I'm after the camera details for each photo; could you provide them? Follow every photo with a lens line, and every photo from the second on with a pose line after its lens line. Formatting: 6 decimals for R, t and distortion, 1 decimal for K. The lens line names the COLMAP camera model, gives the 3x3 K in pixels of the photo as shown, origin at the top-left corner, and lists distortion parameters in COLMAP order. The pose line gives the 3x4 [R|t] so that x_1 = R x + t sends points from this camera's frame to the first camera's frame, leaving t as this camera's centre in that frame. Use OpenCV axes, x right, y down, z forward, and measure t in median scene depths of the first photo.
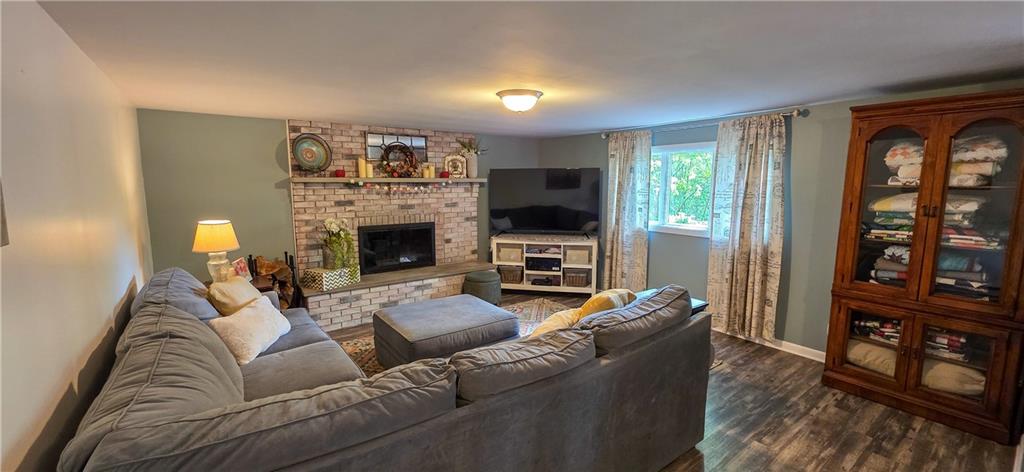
lens RADIAL K [[408.0, 0, 515.6], [0, 408.0, 232.2], [0, 0, 1]] dist [0.002195, 0.000244]
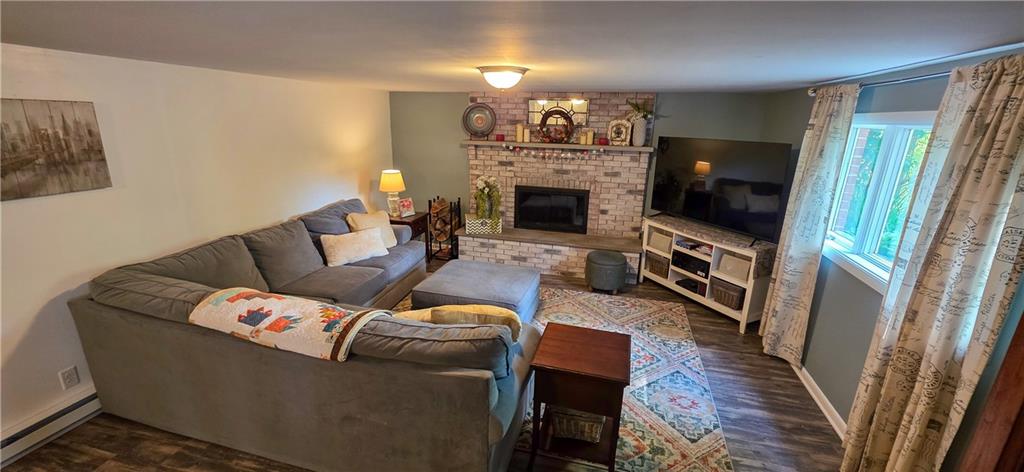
lens RADIAL K [[408.0, 0, 515.6], [0, 408.0, 232.2], [0, 0, 1]] dist [0.002195, 0.000244]
pose [[0.628313, 0.221820, -0.745667, 0.451868], [-0.119730, 0.974641, 0.189049, -0.093670], [0.768692, -0.029503, 0.638938, 0.254343]]
